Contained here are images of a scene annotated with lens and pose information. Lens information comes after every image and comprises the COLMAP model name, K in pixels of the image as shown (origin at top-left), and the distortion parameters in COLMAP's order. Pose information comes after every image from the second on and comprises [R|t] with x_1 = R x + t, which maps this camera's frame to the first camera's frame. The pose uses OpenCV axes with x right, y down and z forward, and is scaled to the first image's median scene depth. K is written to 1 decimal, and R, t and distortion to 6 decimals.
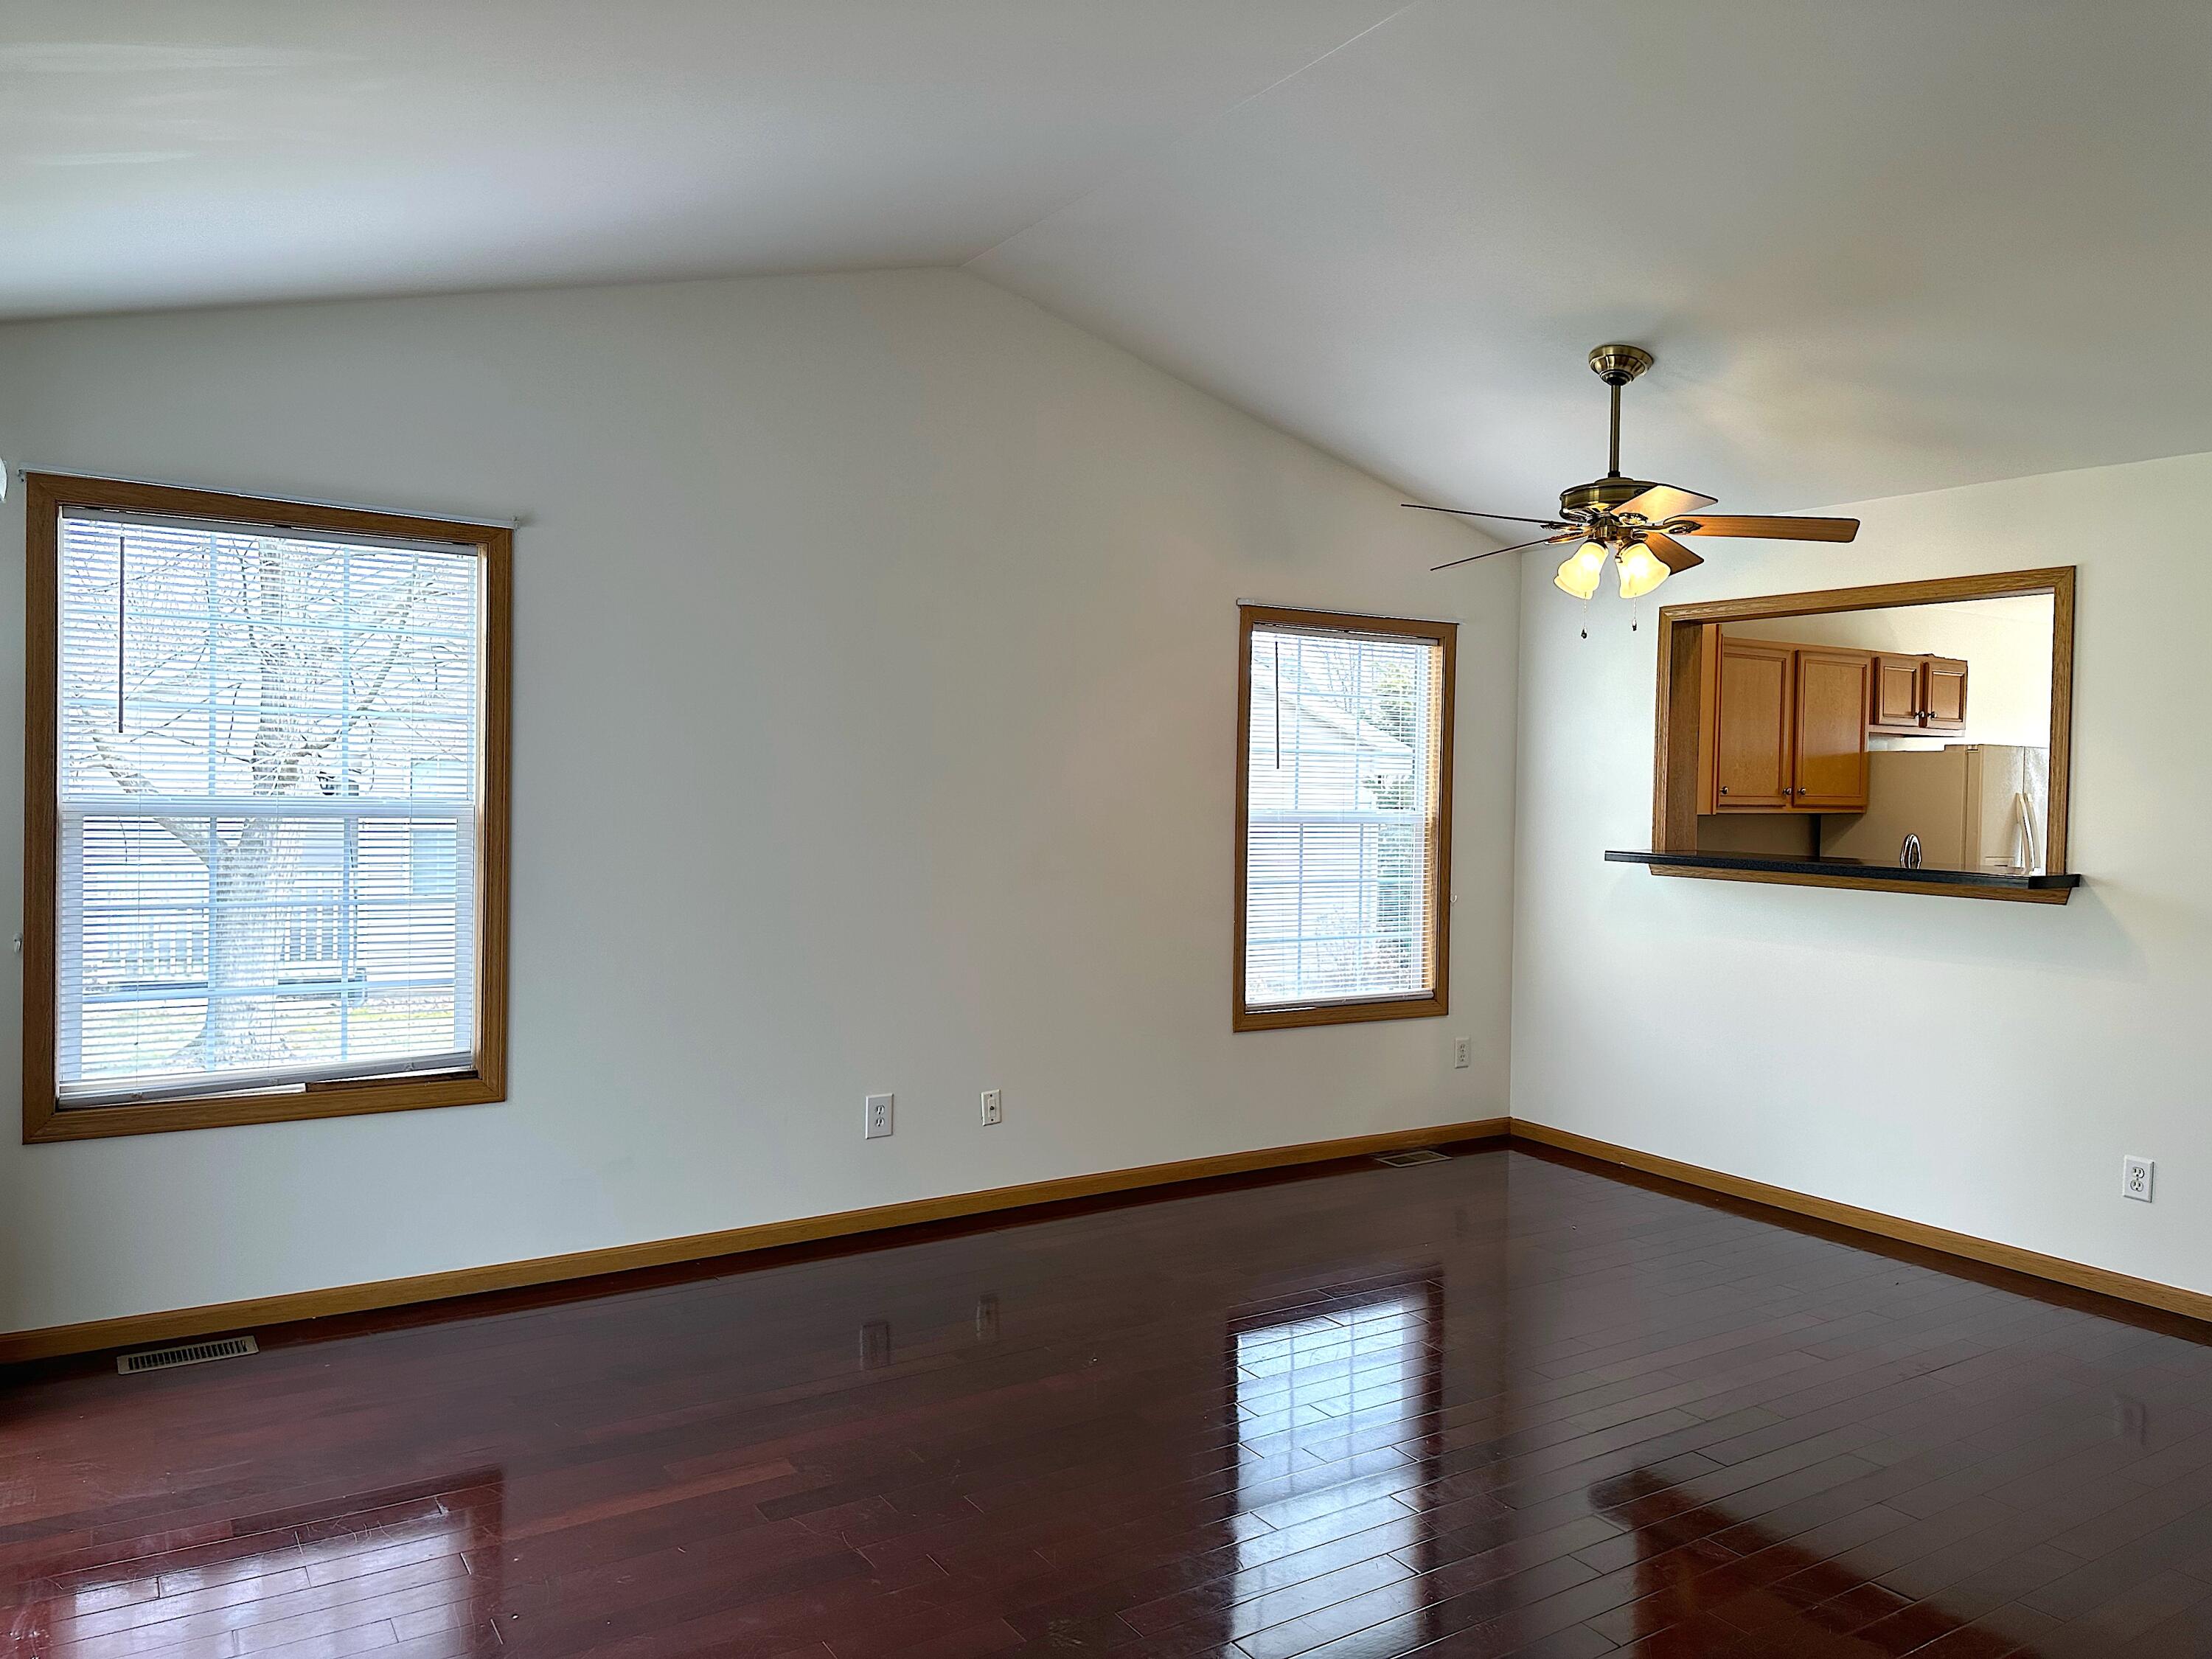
lens RADIAL K [[1548.6, 0, 1069.1], [0, 1548.6, 831.4], [0, 0, 1]] dist [0.069819, -0.108560]
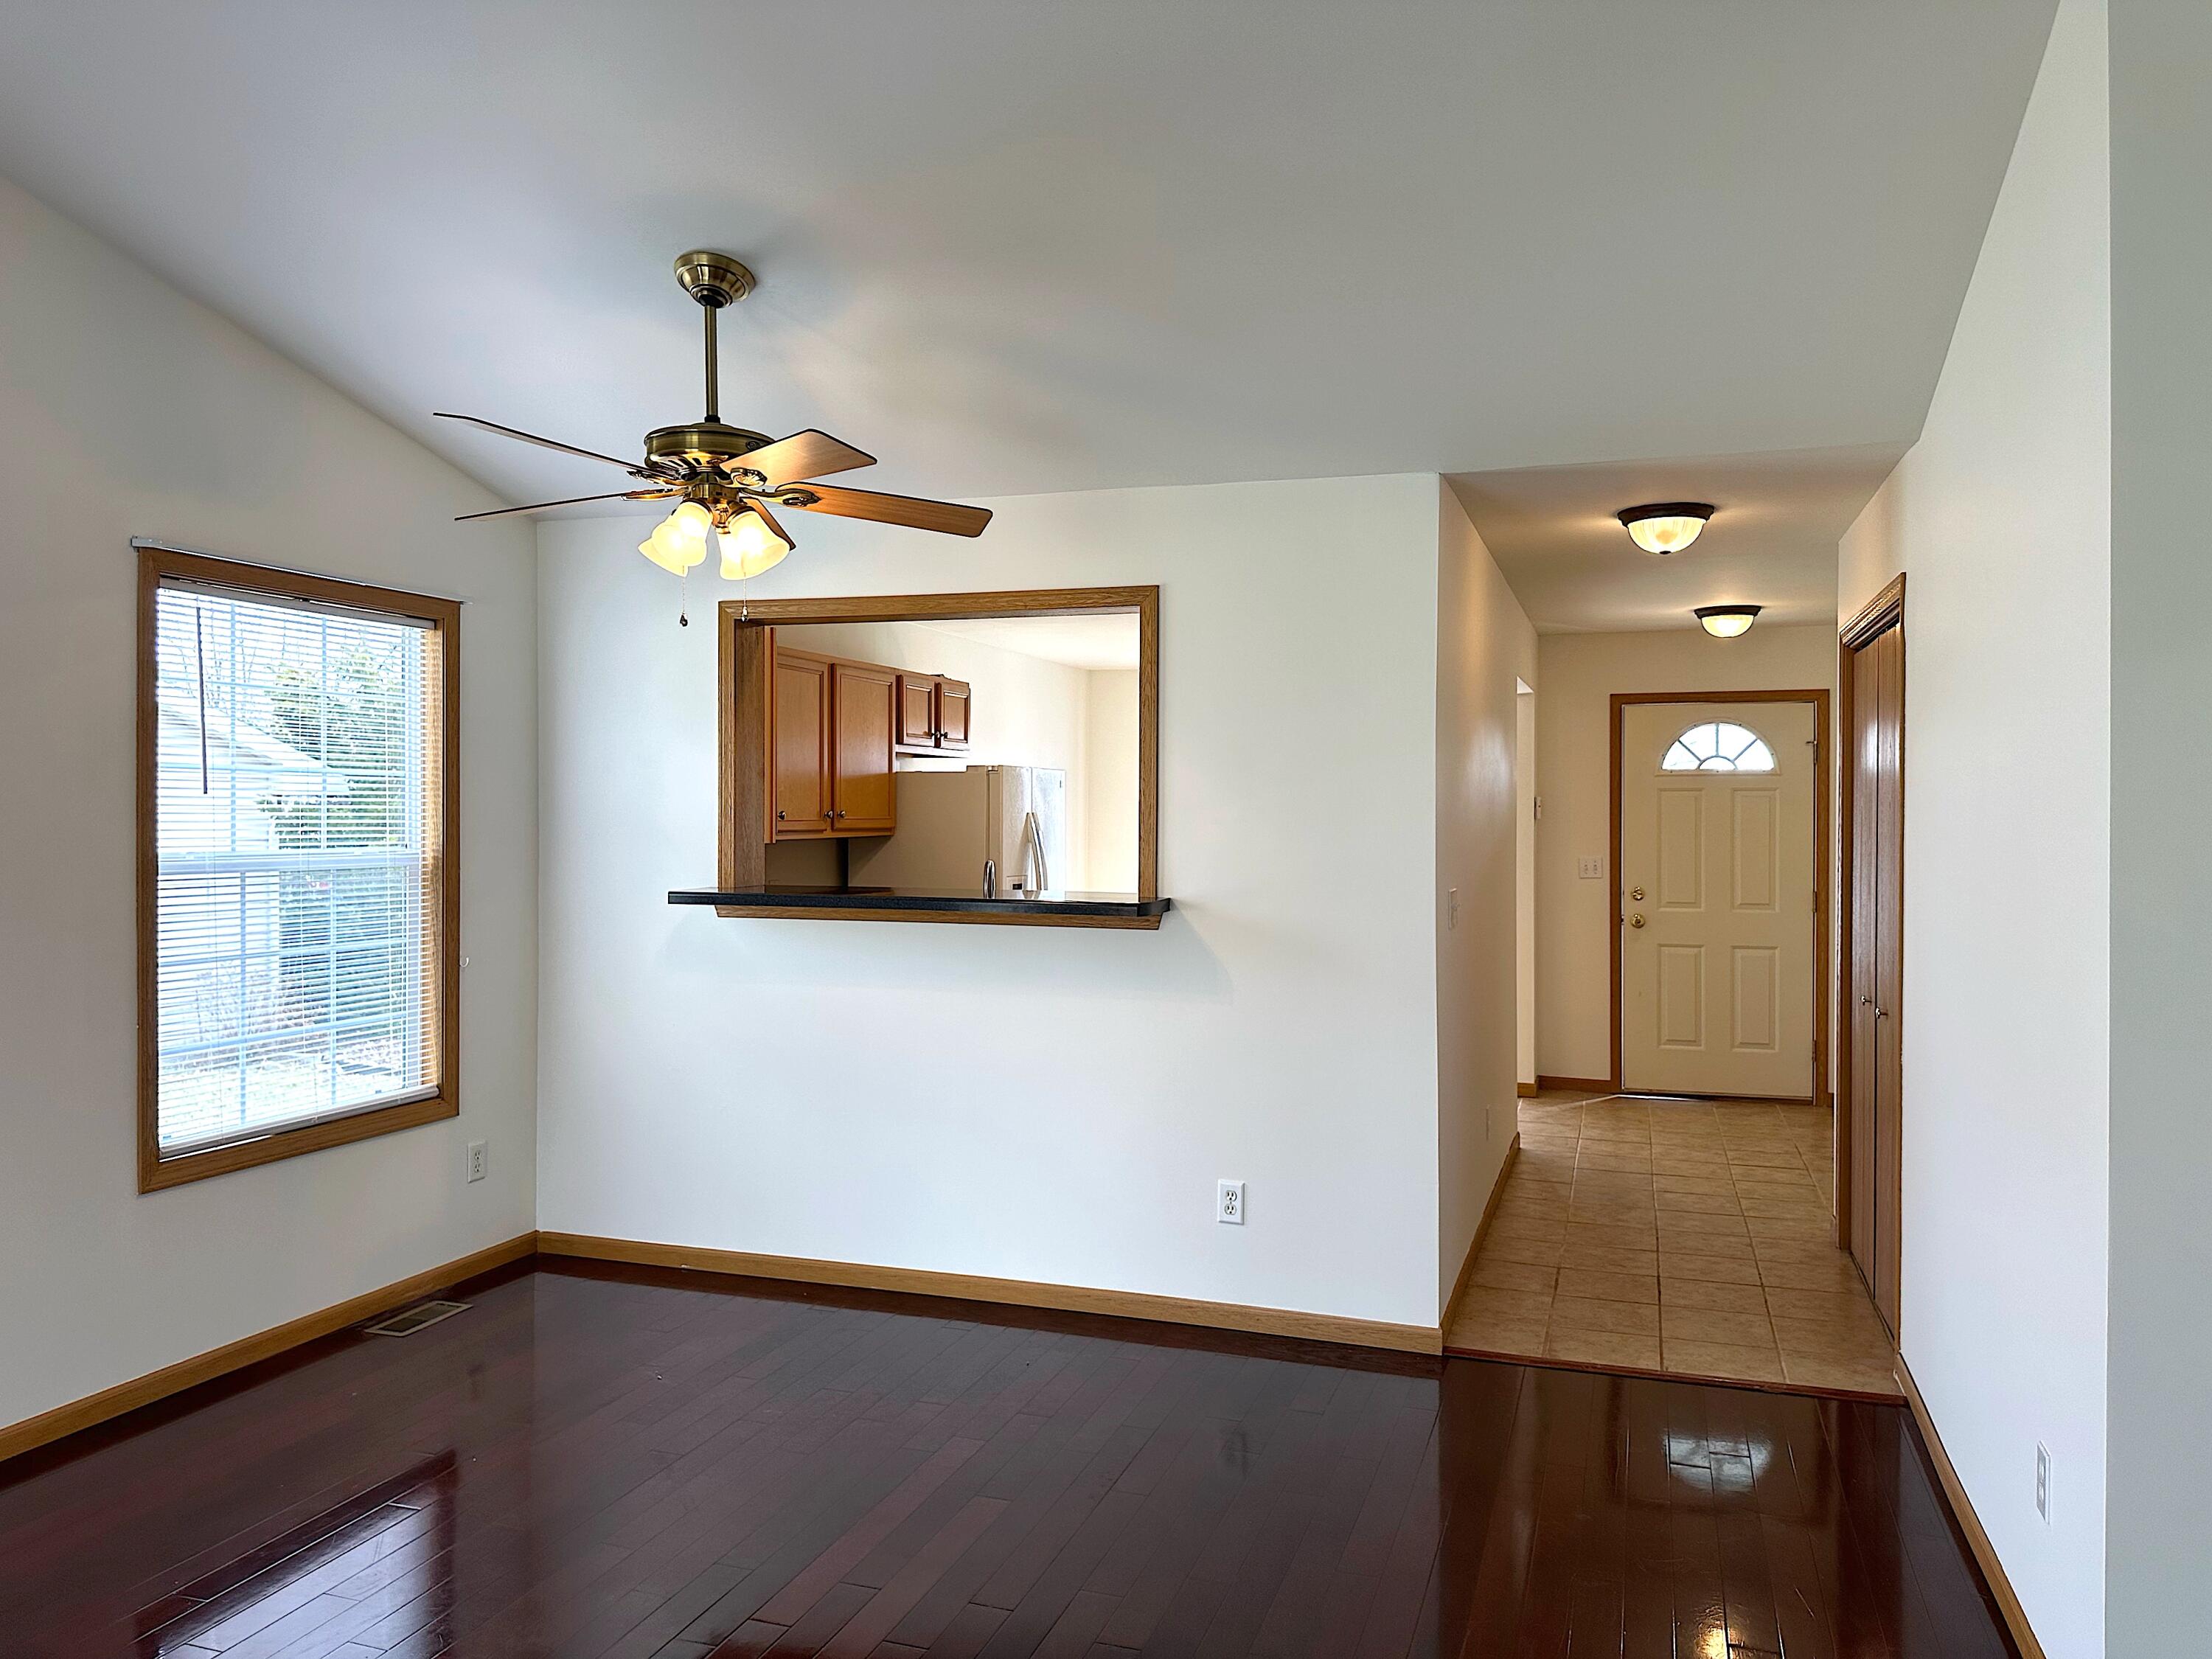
lens RADIAL K [[1574.0, 0, 1136.7], [0, 1574.0, 821.4], [0, 0, 1]] dist [0.142879, -0.226881]
pose [[0.762990, -0.017264, 0.646179, -0.008953], [0.028693, 0.999563, -0.007174, -0.011476], [-0.645773, 0.024015, 0.763152, 0.198218]]
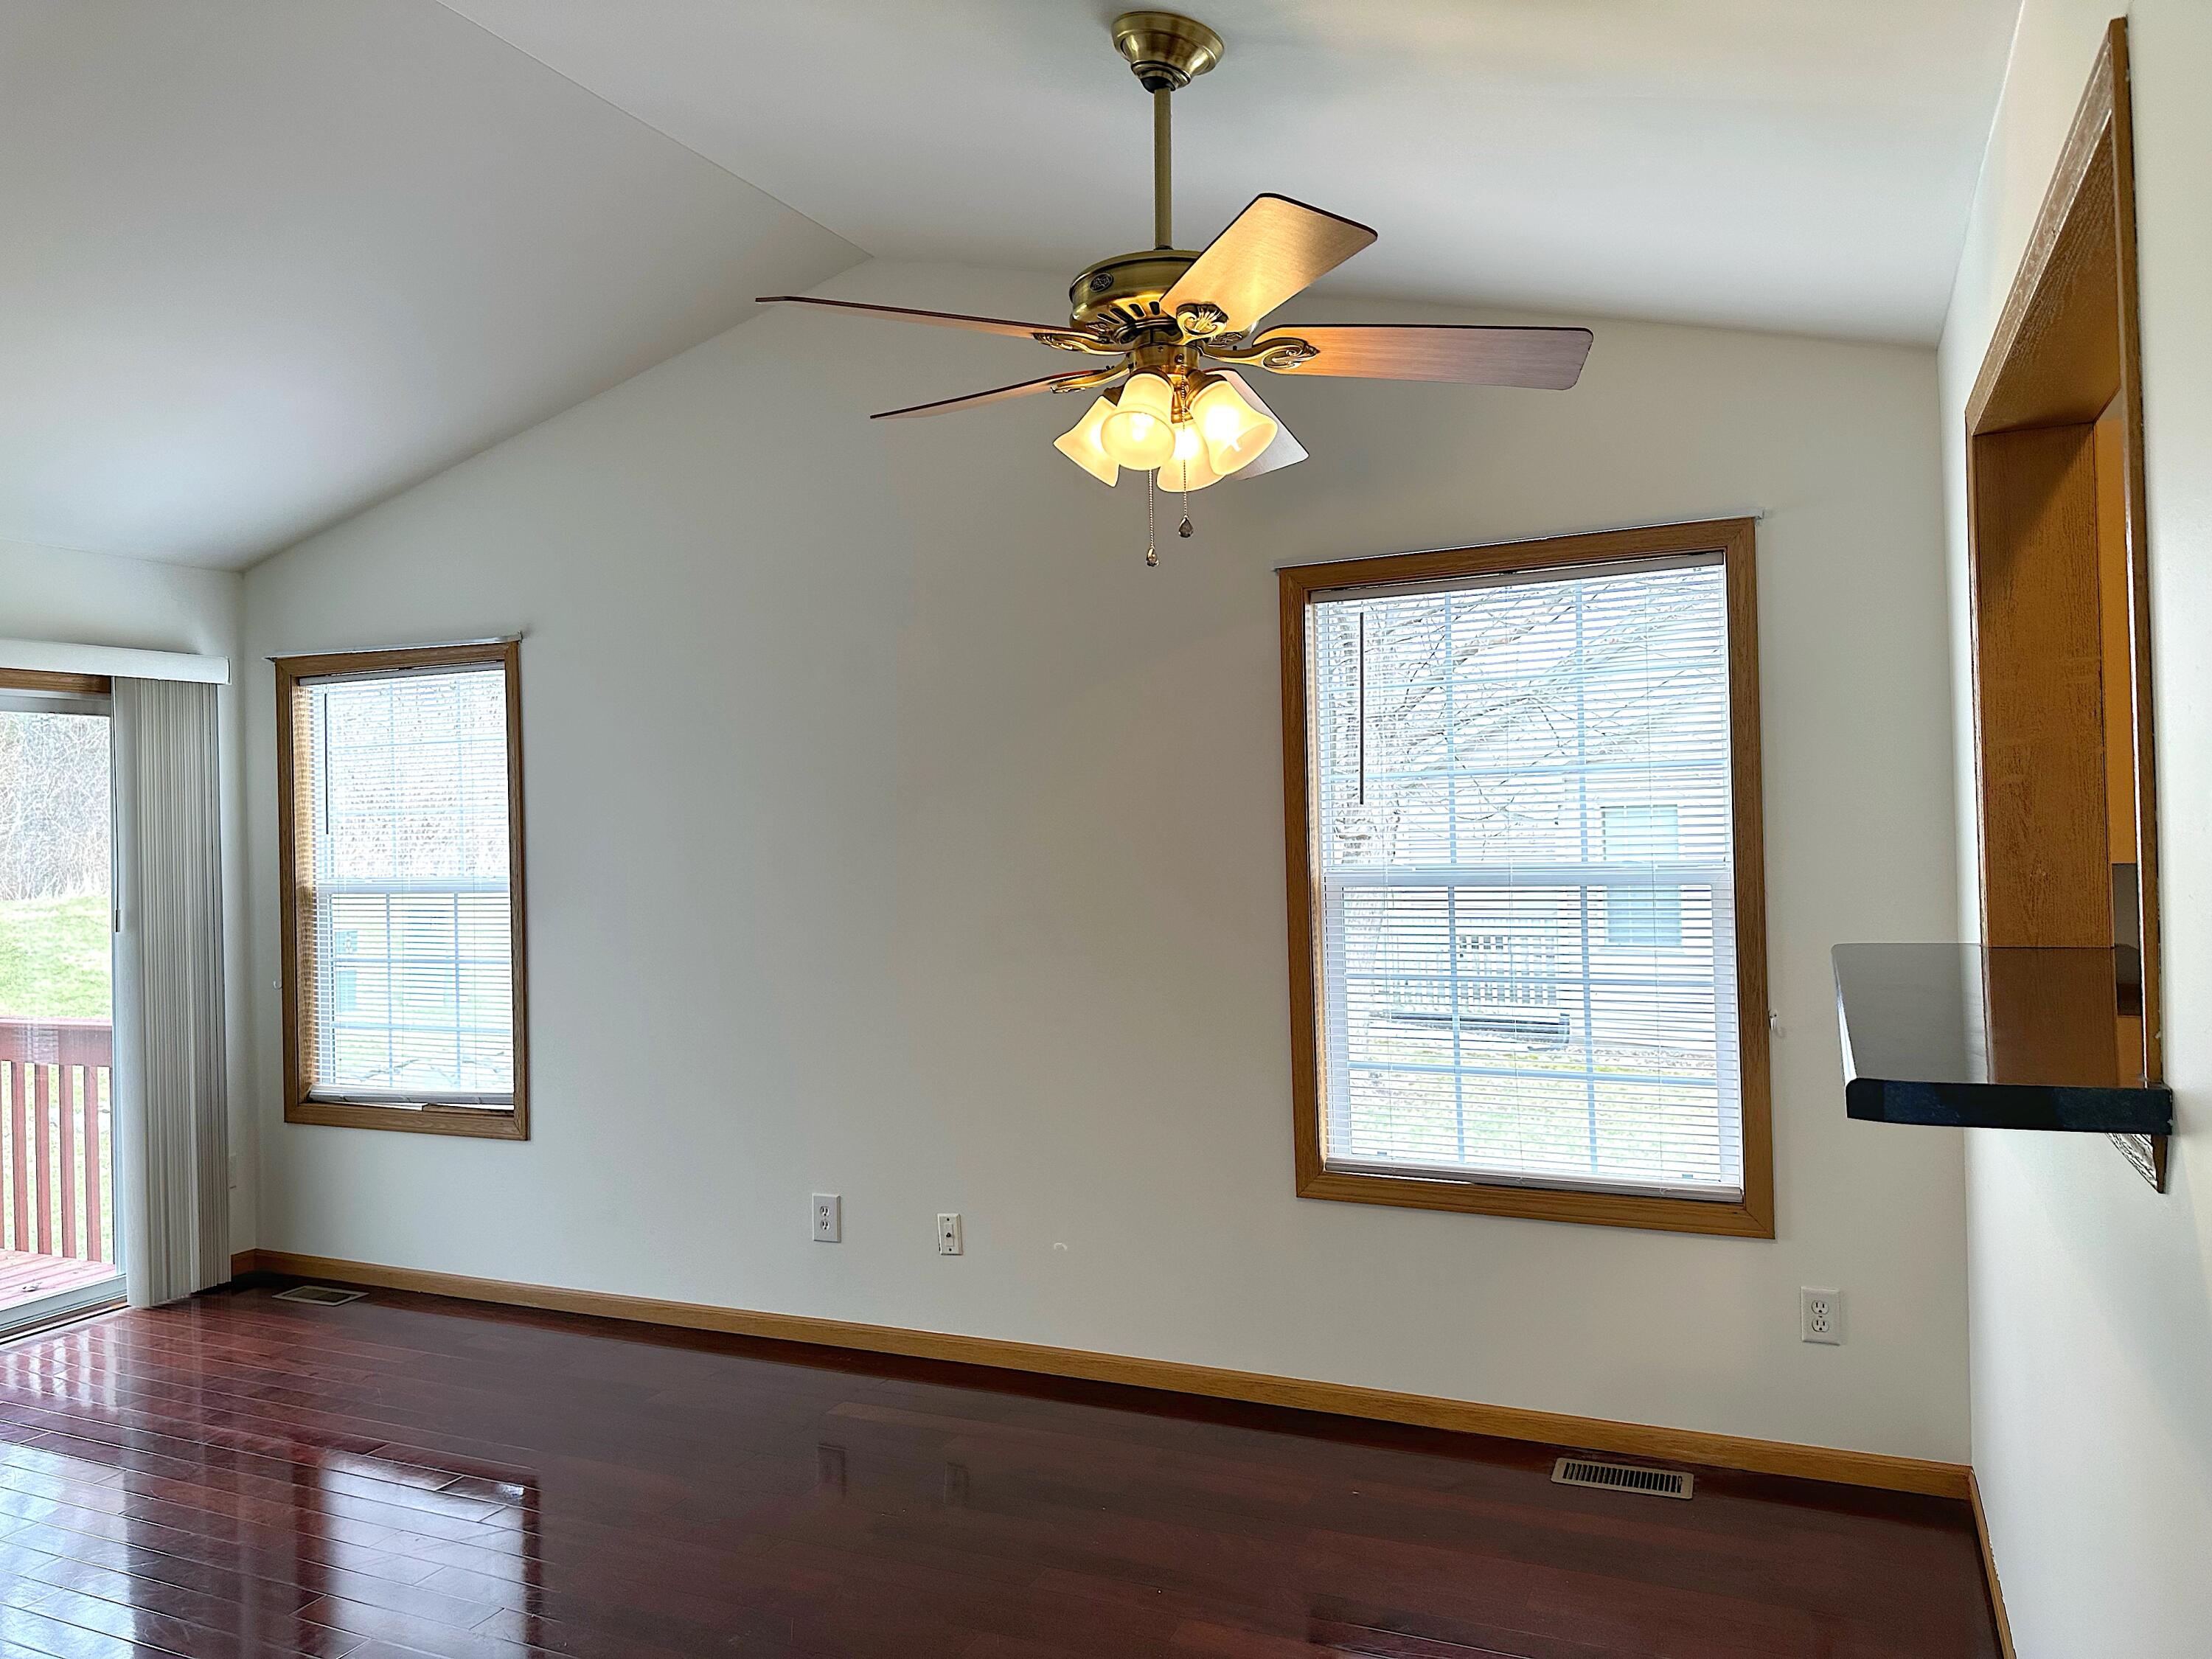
lens RADIAL K [[1548.6, 0, 1069.1], [0, 1548.6, 831.4], [0, 0, 1]] dist [0.069819, -0.108560]
pose [[0.538138, -0.027743, -0.842400, 0.615143], [0.015943, 0.999614, -0.022736, -0.016036], [0.842706, -0.001195, 0.538373, 0.537268]]
